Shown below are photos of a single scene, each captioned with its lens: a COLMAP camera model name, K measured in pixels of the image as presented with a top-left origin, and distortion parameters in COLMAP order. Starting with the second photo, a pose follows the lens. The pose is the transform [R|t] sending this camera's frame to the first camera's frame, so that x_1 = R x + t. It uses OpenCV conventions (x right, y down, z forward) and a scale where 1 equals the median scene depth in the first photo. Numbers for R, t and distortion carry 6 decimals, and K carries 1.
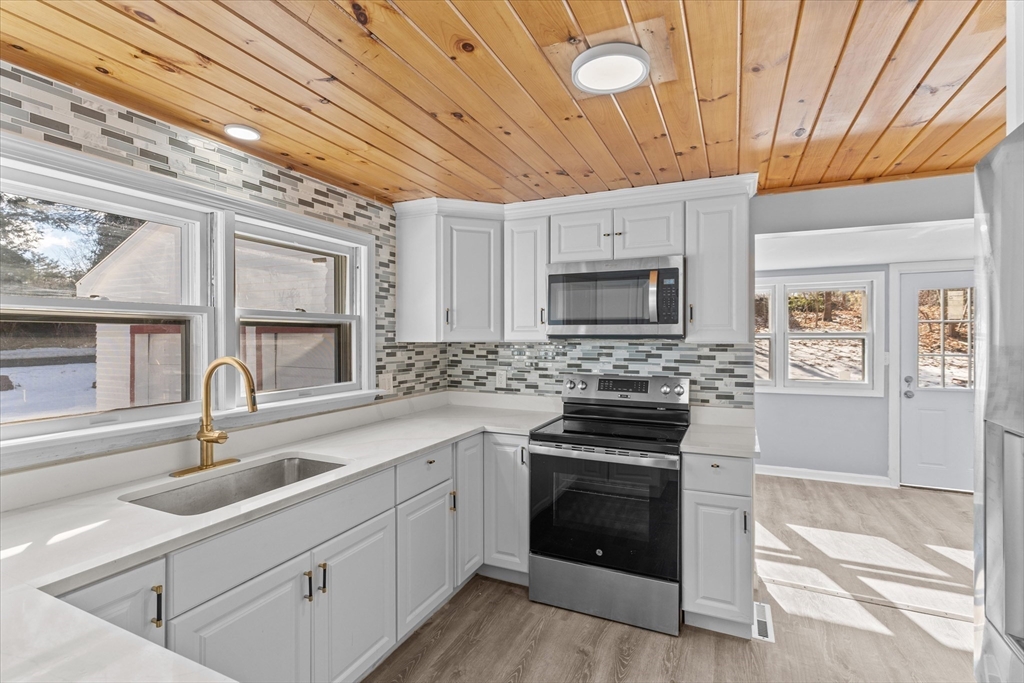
lens RADIAL K [[485.2, 0, 495.2], [0, 485.2, 337.4], [0, 0, 1]] dist [0.004131, -0.000338]
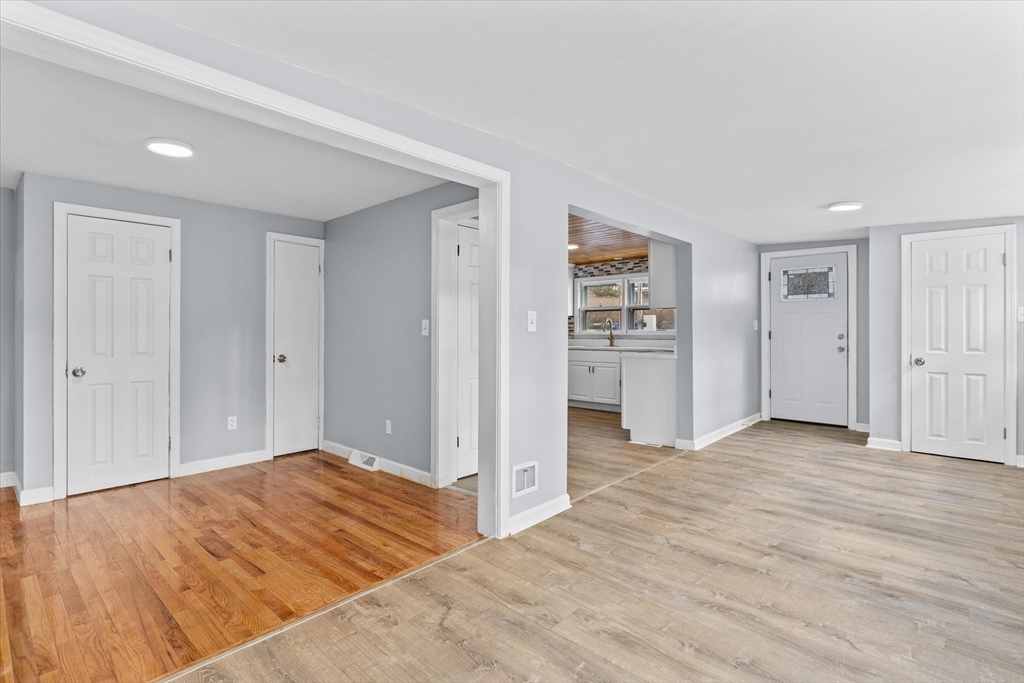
lens RADIAL K [[485.2, 0, 513.8], [0, 485.2, 332.8], [0, 0, 1]] dist [0.004131, -0.000338]
pose [[-0.285987, 0.005891, -0.958215, 1.579497], [0.003406, 0.999981, 0.005131, 0.061071], [0.958227, -0.001796, -0.286002, 0.627275]]
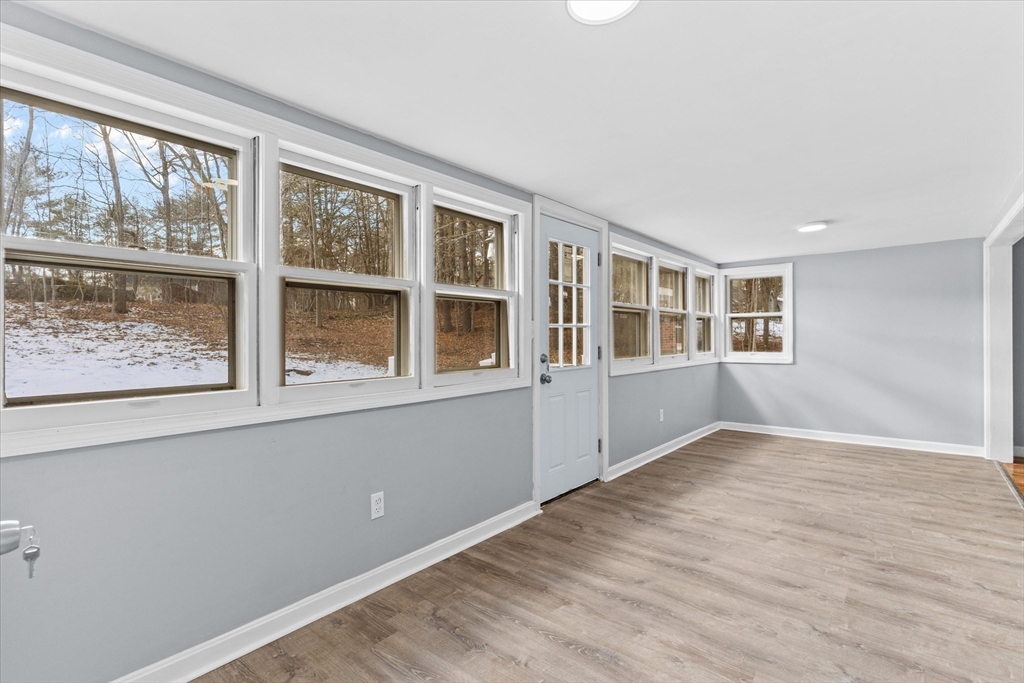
lens RADIAL K [[485.2, 0, 509.4], [0, 485.2, 341.1], [0, 0, 1]] dist [0.004131, -0.000338]
pose [[0.241595, -0.007006, 0.970352, 0.138851], [0.003438, 0.999974, 0.006364, 0.060773], [-0.970371, 0.001798, 0.241612, 0.959962]]
